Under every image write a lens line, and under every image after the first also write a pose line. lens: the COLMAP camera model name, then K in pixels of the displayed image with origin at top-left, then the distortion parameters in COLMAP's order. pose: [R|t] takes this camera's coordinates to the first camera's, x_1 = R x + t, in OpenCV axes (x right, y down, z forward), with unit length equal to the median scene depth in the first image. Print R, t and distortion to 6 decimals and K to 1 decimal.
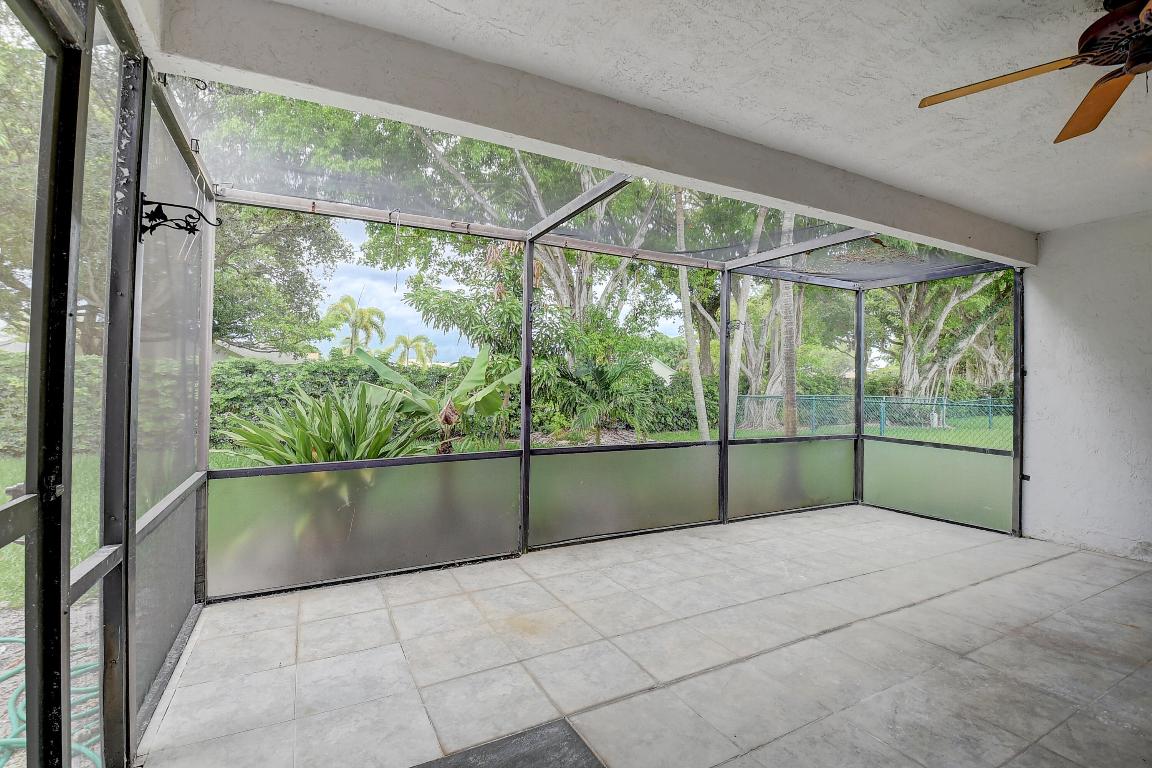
lens RADIAL K [[510.1, 0, 572.5], [0, 510.1, 381.3], [0, 0, 1]] dist [-0.006821, -0.005725]
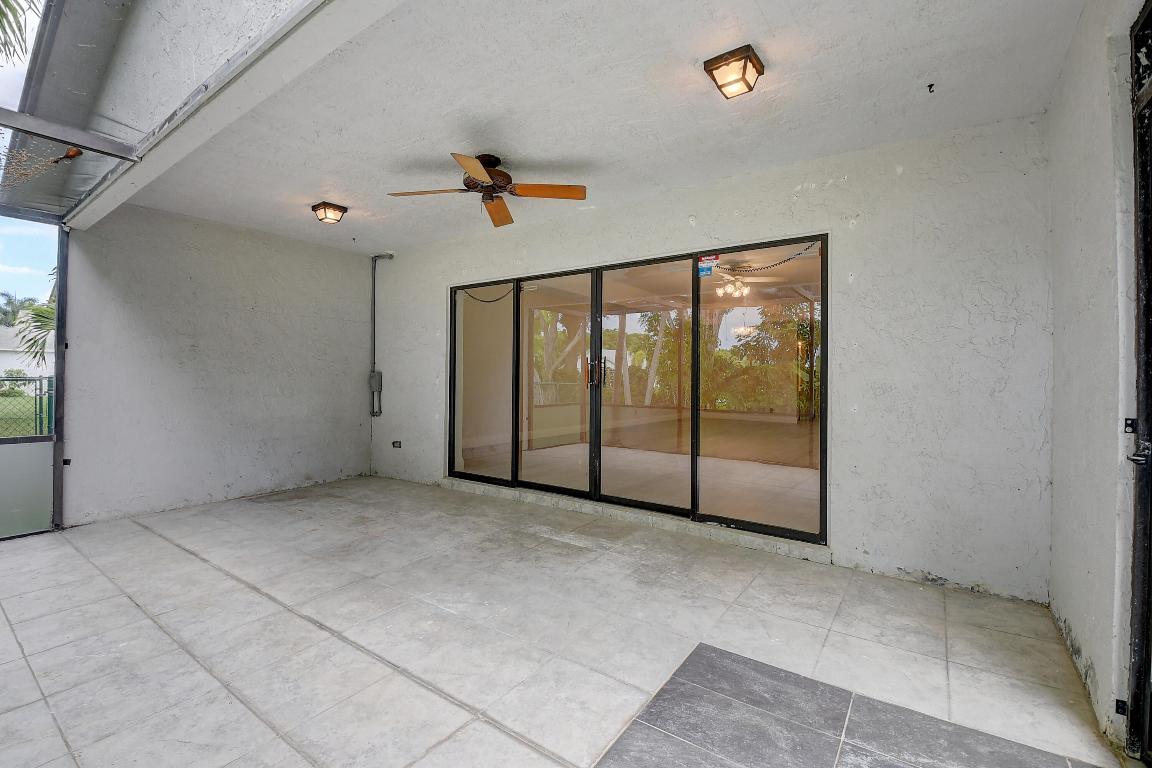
lens RADIAL K [[510.1, 0, 574.1], [0, 510.1, 379.5], [0, 0, 1]] dist [-0.006821, -0.005725]
pose [[-0.455007, -0.021174, 0.890236, -0.504827], [-0.017165, 0.999740, 0.015005, 0.025451], [-0.890322, -0.008453, -0.455252, 1.005661]]
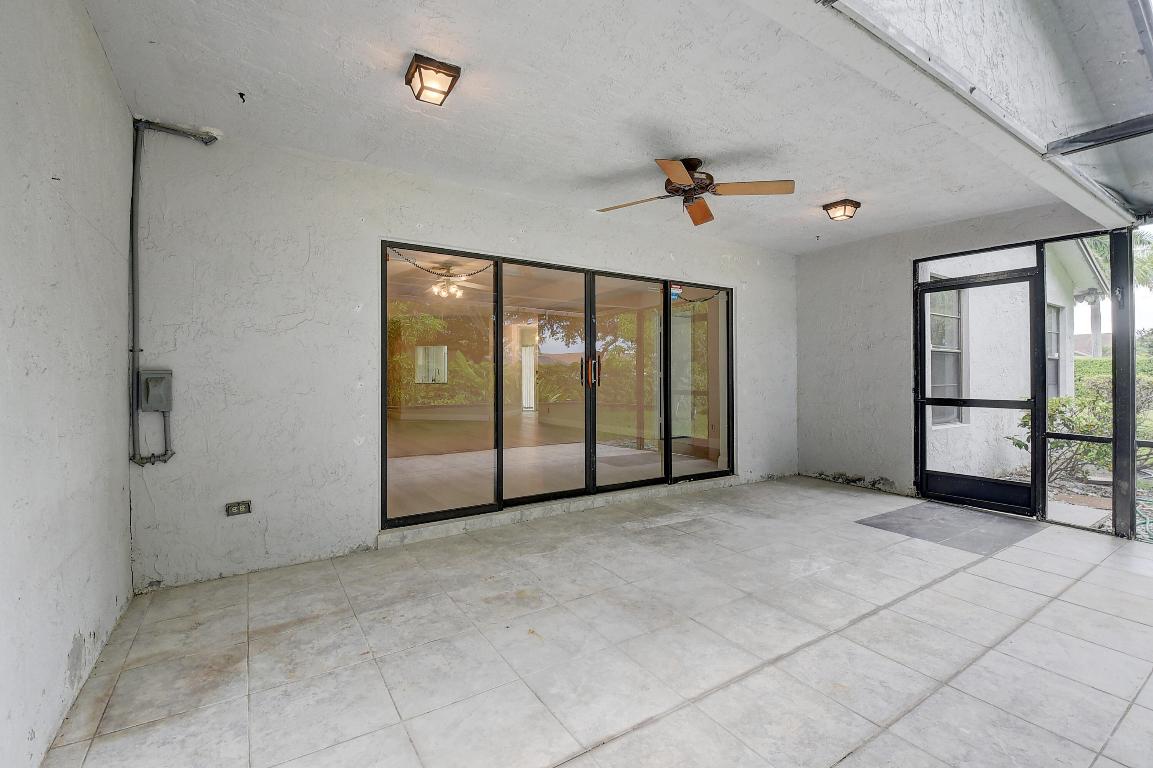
lens RADIAL K [[510.5, 0, 570.2], [0, 510.5, 376.5], [0, 0, 1]] dist [-0.006821, -0.005725]
pose [[-0.995778, -0.012029, -0.091007, 1.150538], [-0.011651, 0.999921, -0.004678, 0.052583], [0.091056, -0.003598, -0.995839, 1.889641]]
